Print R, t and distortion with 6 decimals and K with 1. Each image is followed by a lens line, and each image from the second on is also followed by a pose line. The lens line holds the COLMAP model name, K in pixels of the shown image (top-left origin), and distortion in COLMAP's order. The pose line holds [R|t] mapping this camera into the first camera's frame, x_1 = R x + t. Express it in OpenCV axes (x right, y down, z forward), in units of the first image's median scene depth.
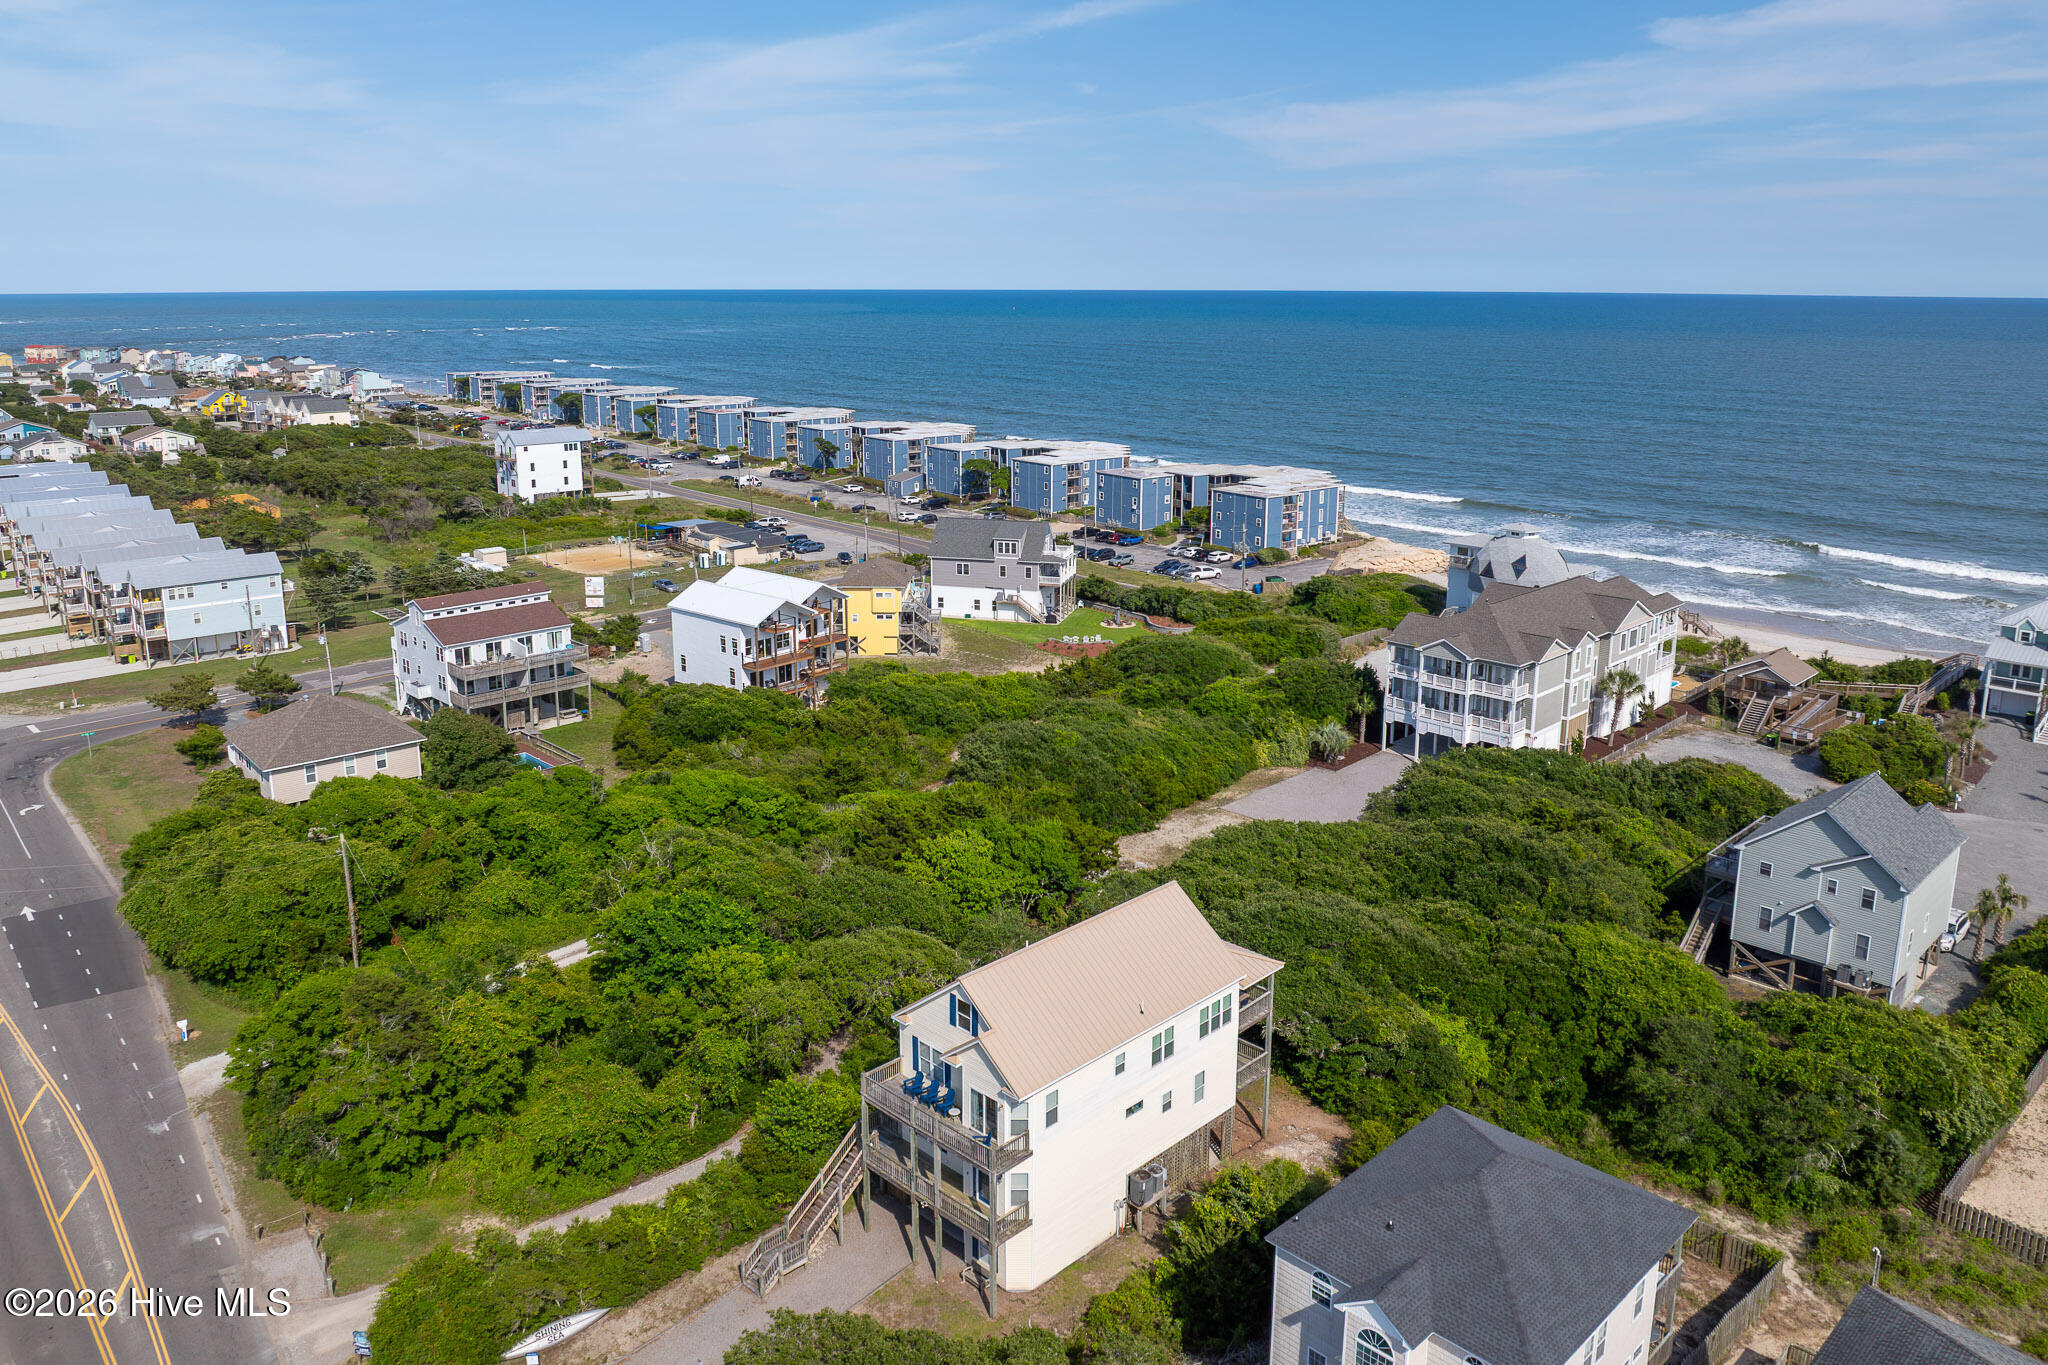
lens RADIAL K [[1460.5, 0, 1024.6], [0, 1460.5, 621.9], [0, 0, 1]] dist [-0.047256, 0.018398]
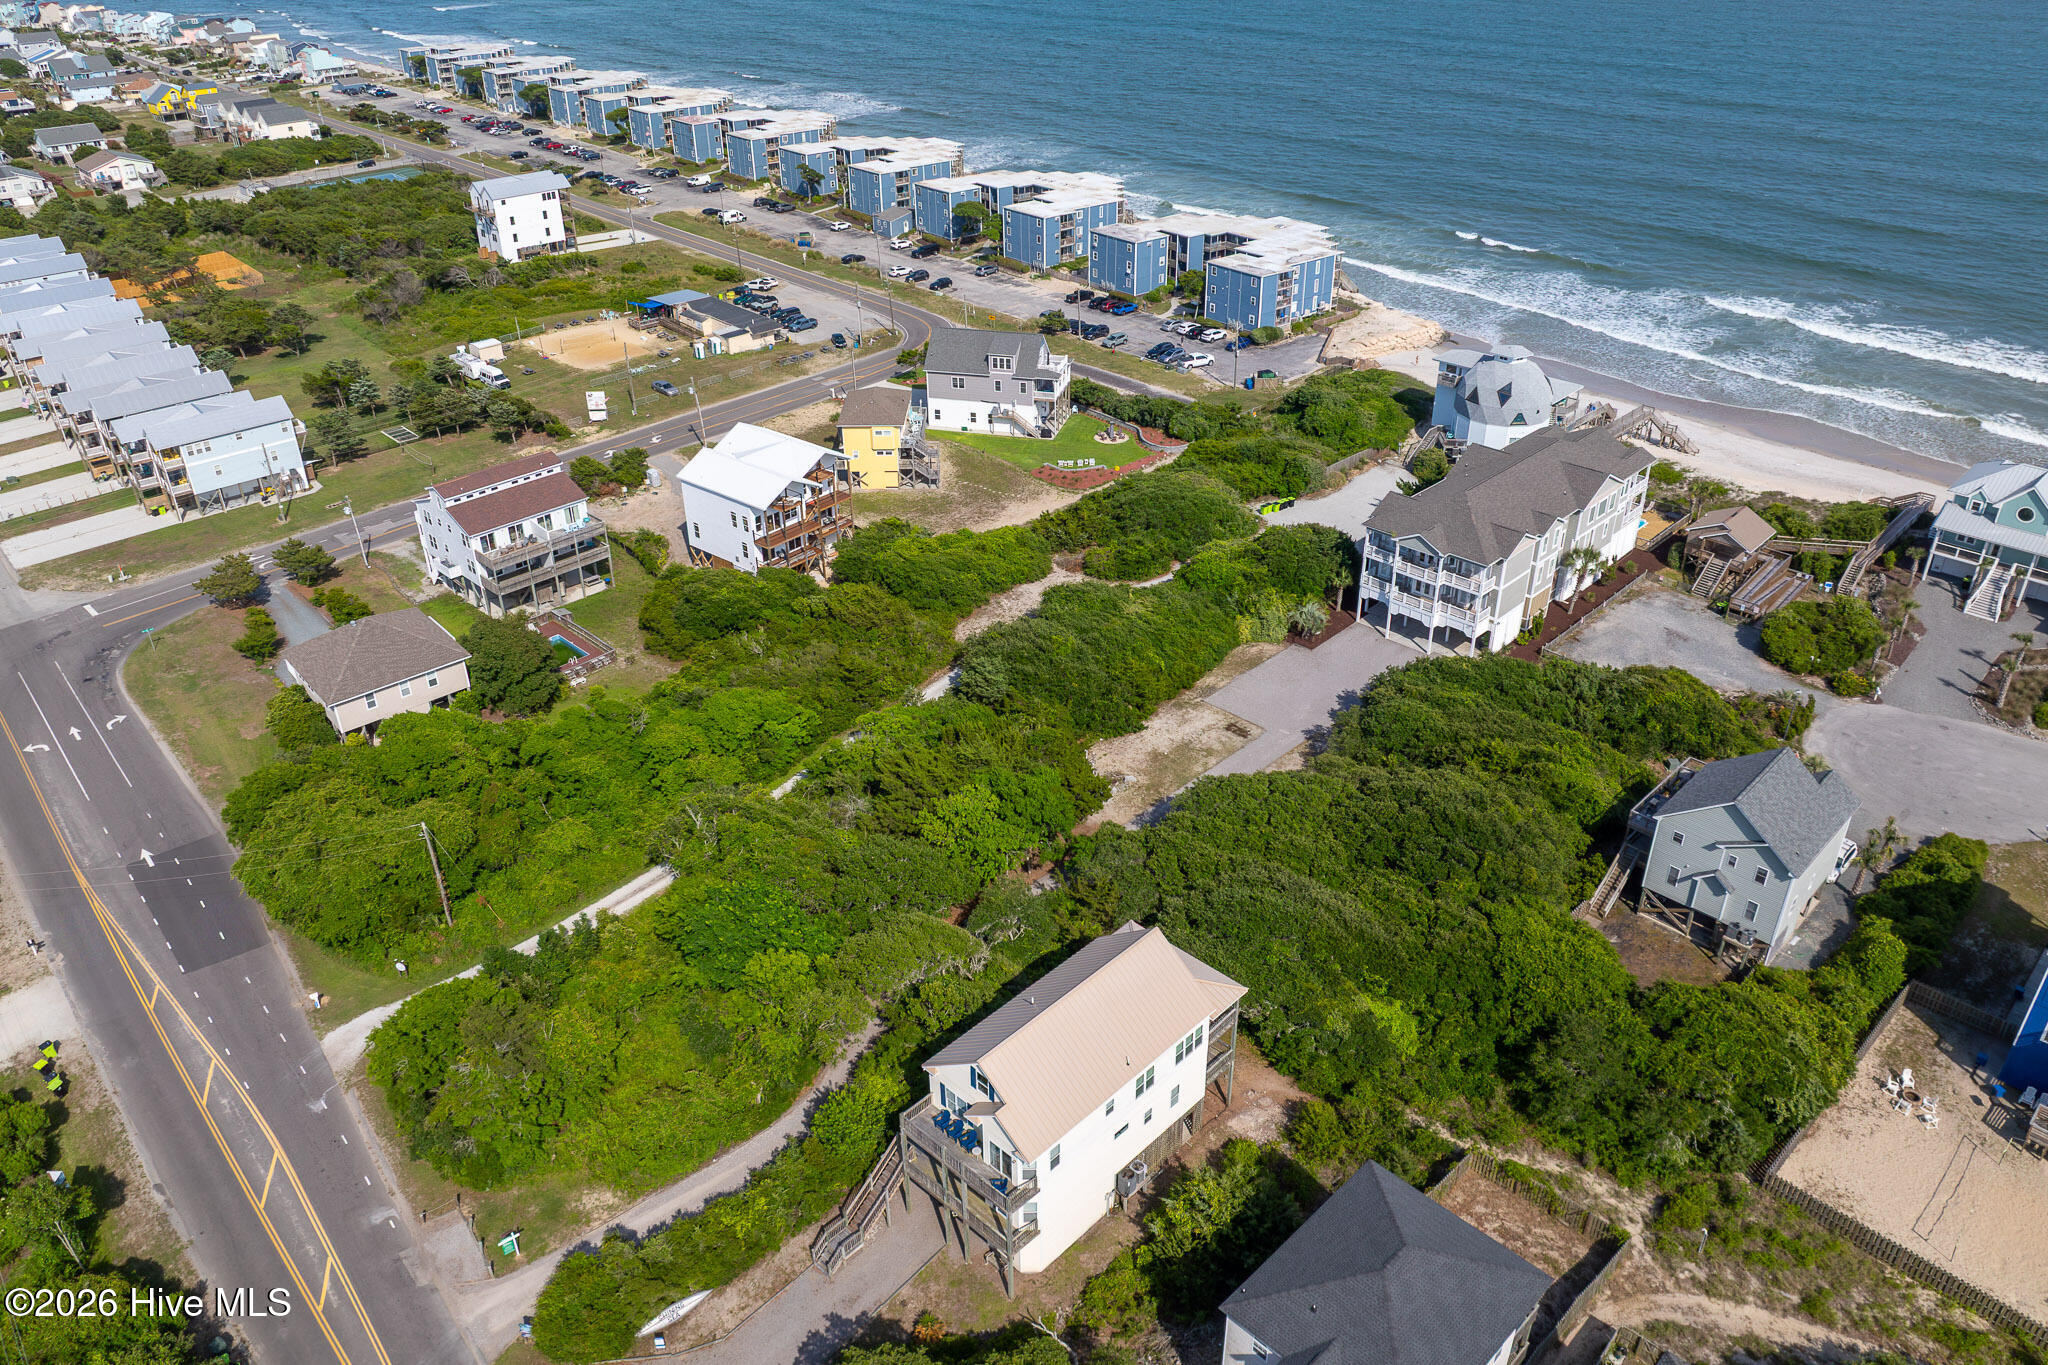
lens RADIAL K [[1444.4, 0, 1024.0], [0, 1444.4, 682.5], [0, 0, 1]] dist [-0.038522, -0.000748]
pose [[0.999843, -0.017687, -0.000517, 0.000052], [0.017024, 0.953547, 0.300764, -0.201894], [-0.004827, -0.300726, 0.953698, -0.027102]]
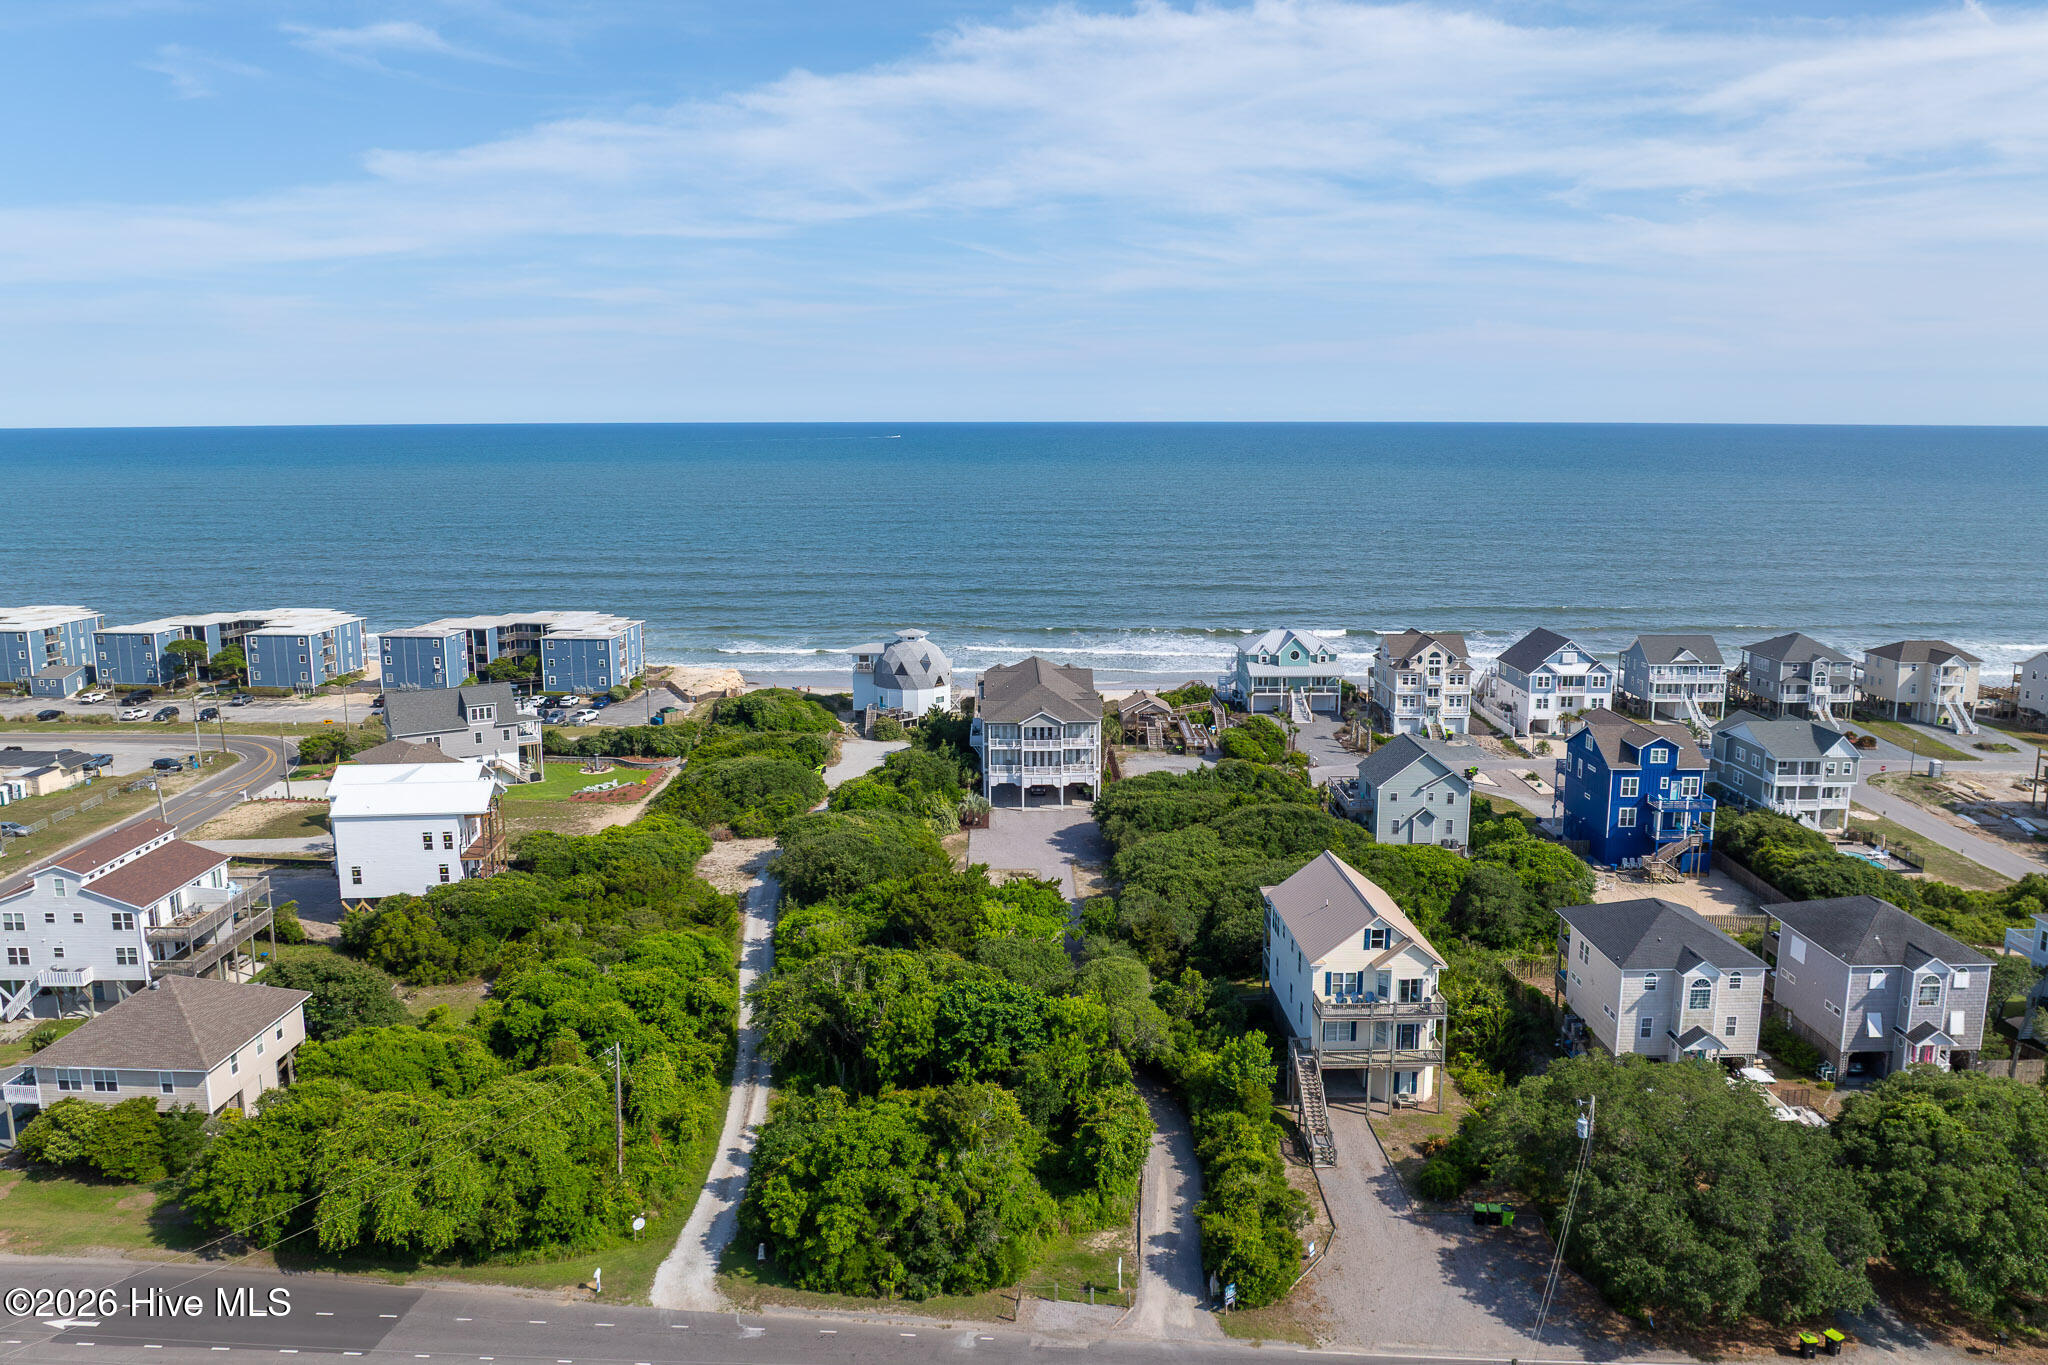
lens RADIAL K [[1468.9, 0, 1024.0], [0, 1468.9, 682.5], [0, 0, 1]] dist [-0.039655, 0.003547]
pose [[0.685593, -0.132460, 0.715833, -0.671163], [0.166298, 0.985804, 0.023144, -0.048155], [-0.708737, 0.103174, 0.697888, 0.071075]]
